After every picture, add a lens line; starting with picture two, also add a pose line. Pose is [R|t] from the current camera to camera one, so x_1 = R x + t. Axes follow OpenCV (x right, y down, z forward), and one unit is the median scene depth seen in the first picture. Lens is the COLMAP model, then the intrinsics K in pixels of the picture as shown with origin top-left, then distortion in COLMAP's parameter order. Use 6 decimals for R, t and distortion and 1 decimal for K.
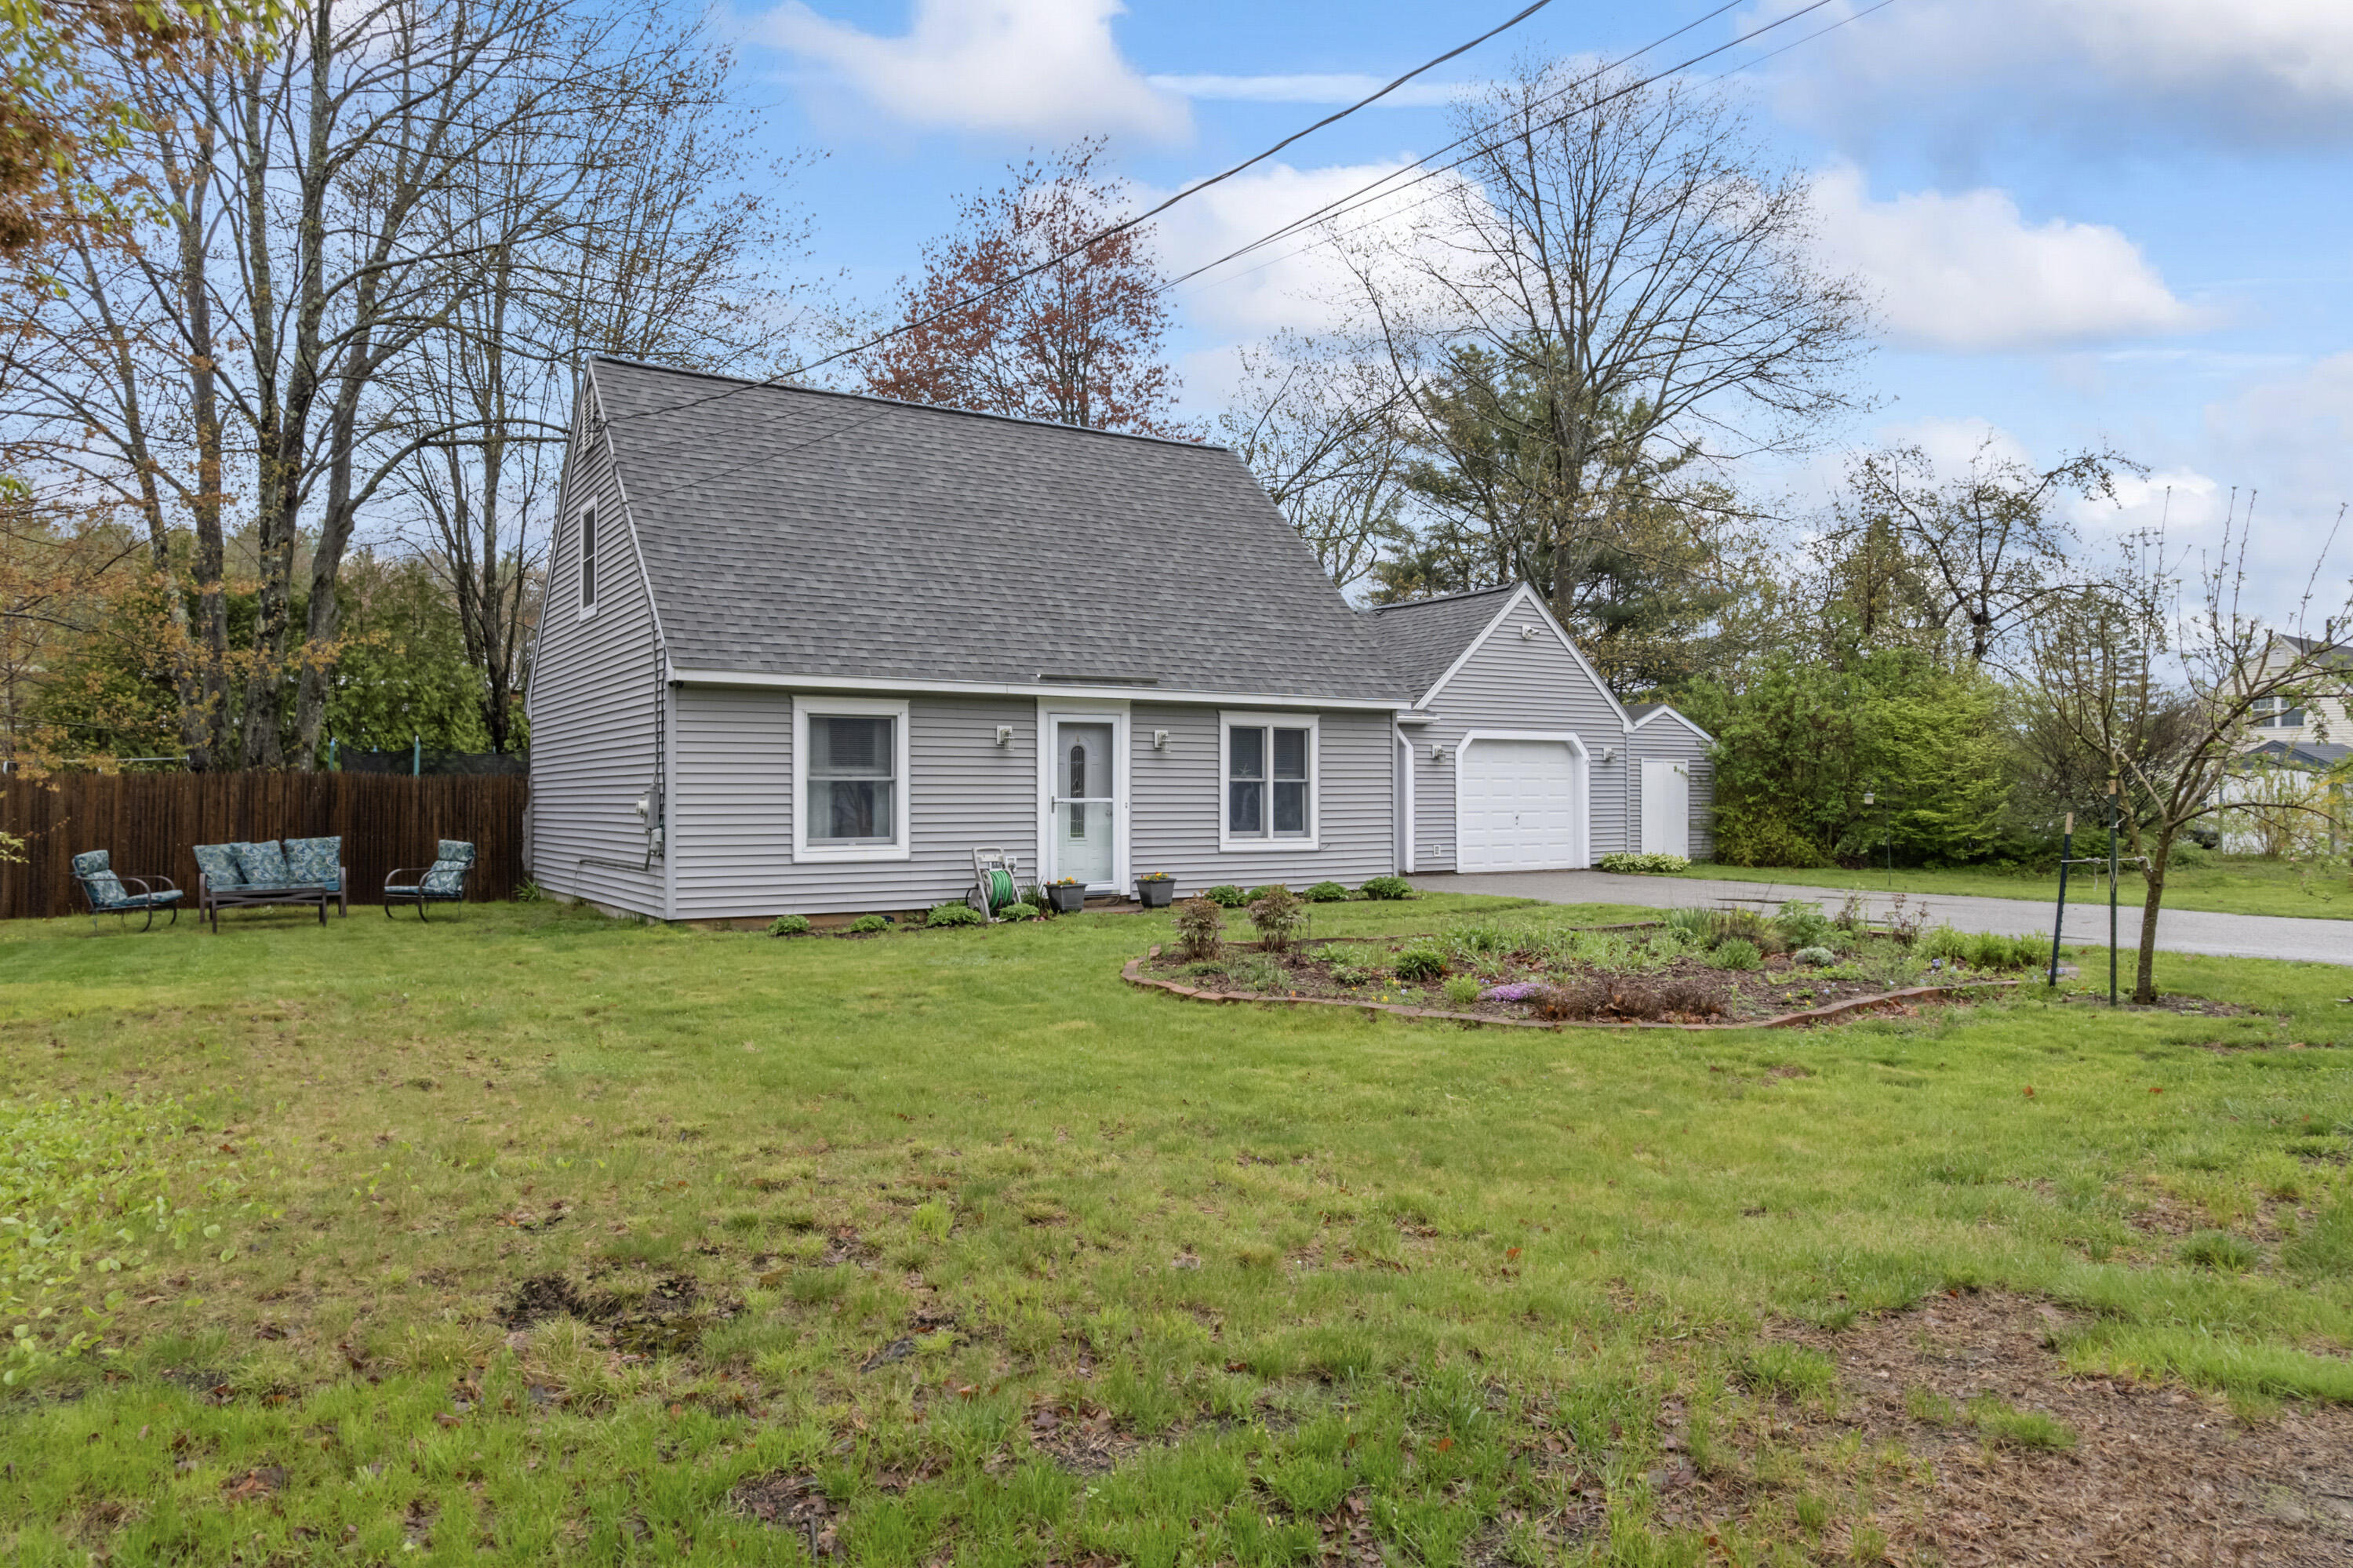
lens RADIAL K [[1521.7, 0, 1187.0], [0, 1521.7, 788.1], [0, 0, 1]] dist [-0.052033, 0.030545]
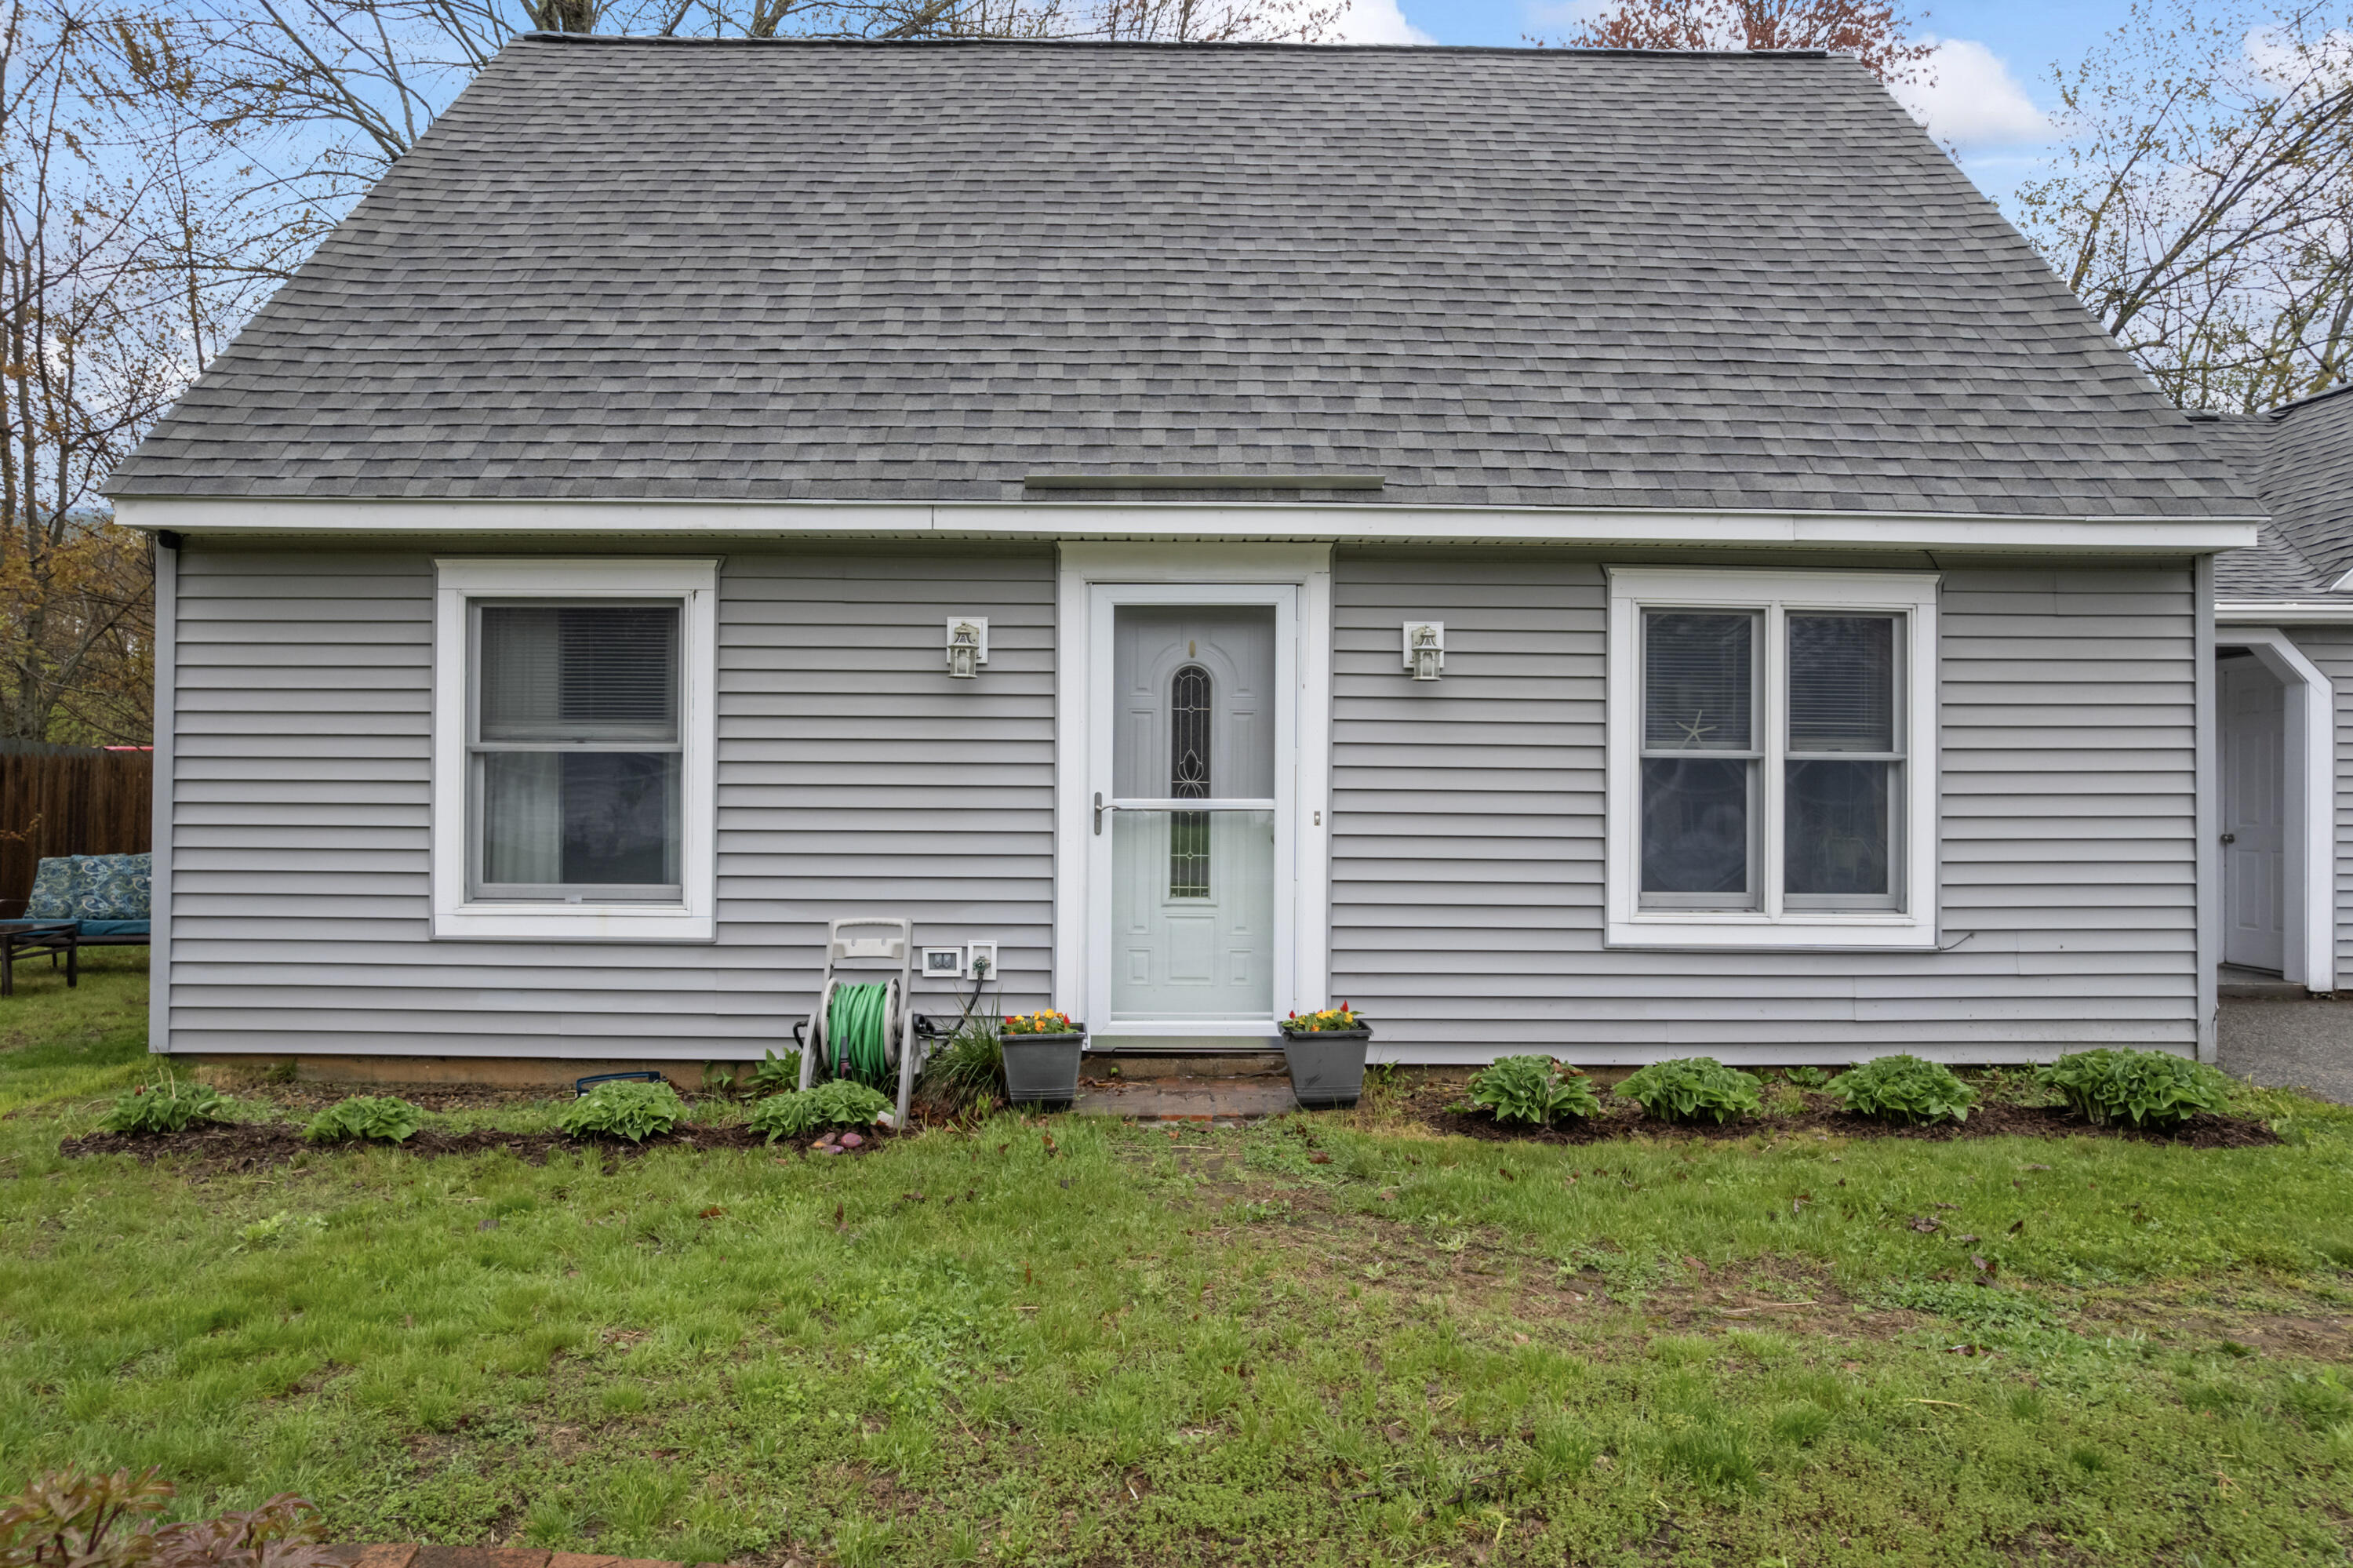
lens RADIAL K [[1521.7, 0, 1175.0], [0, 1521.7, 788.2], [0, 0, 1]] dist [-0.052033, 0.030545]
pose [[0.847207, 0.003840, -0.531250, 0.133789], [-0.005322, 0.999985, -0.001260, 0.004423], [0.531237, 0.003895, 0.847214, 0.654547]]
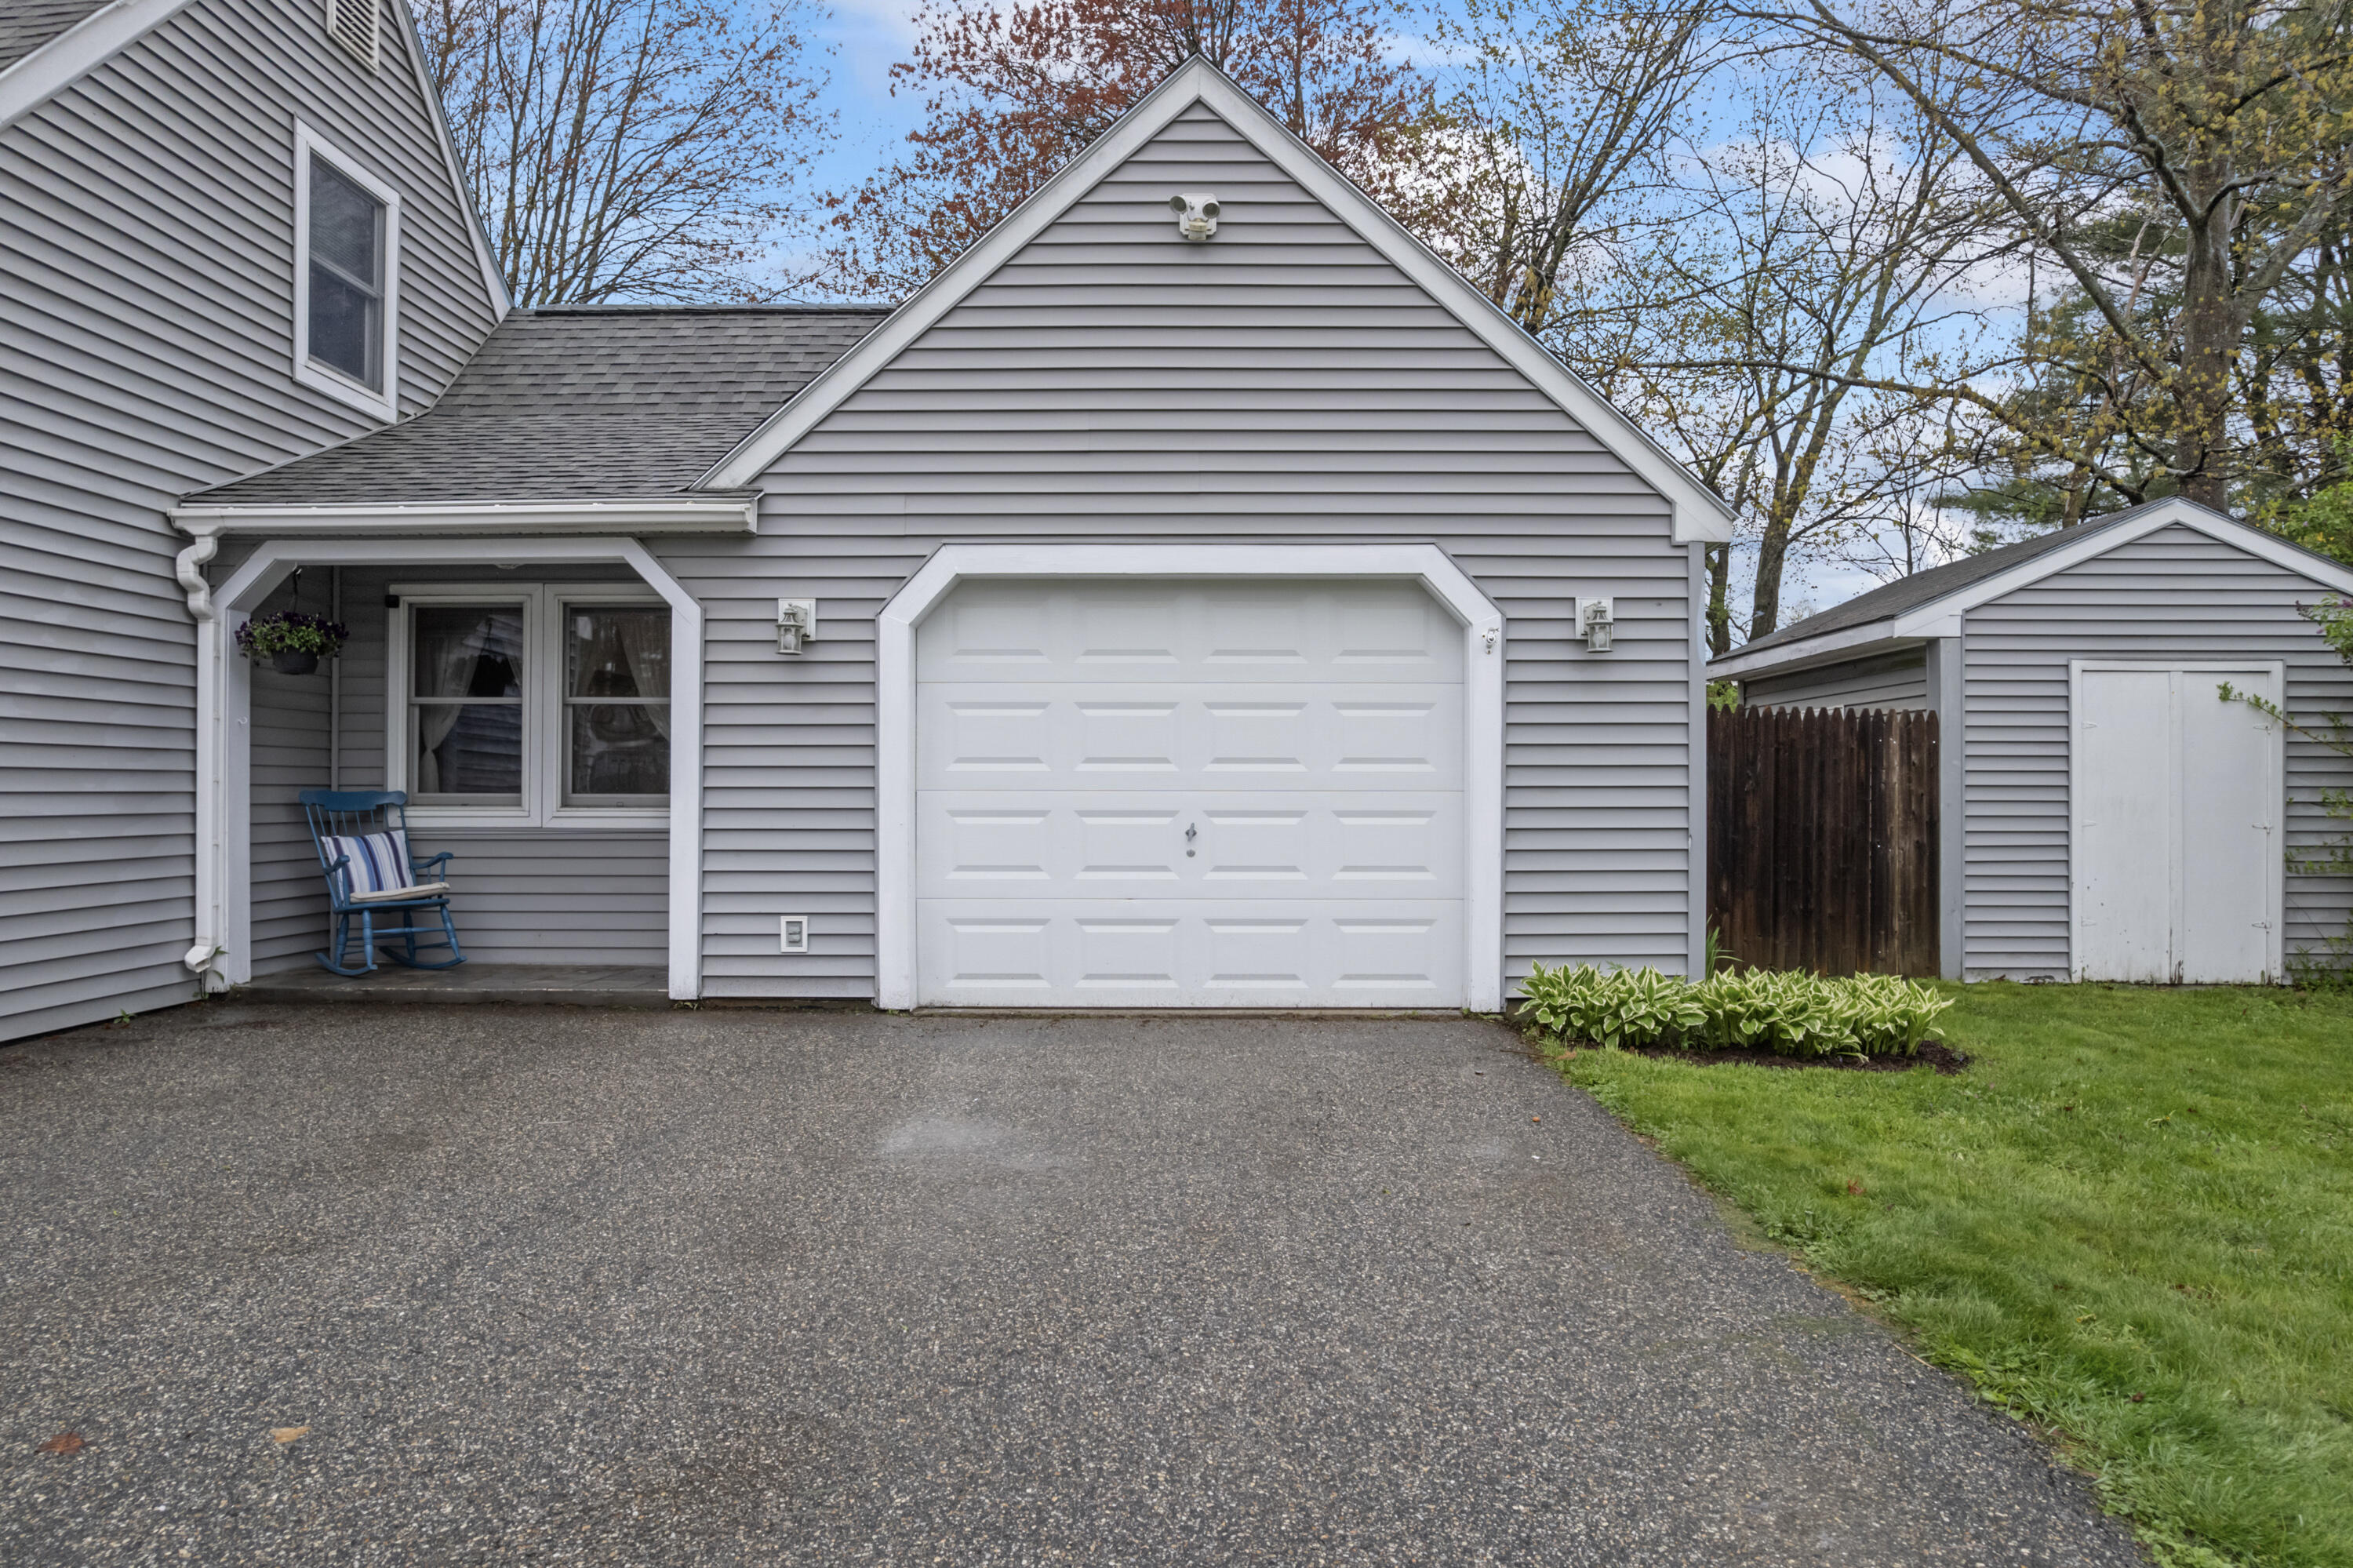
lens RADIAL K [[1521.7, 0, 1169.8], [0, 1521.7, 792.2], [0, 0, 1]] dist [-0.052033, 0.030545]
pose [[0.836201, 0.000552, -0.548423, 0.535079], [-0.001086, 0.999999, -0.000650, 0.015957], [0.548422, 0.001139, 0.836201, 1.043138]]
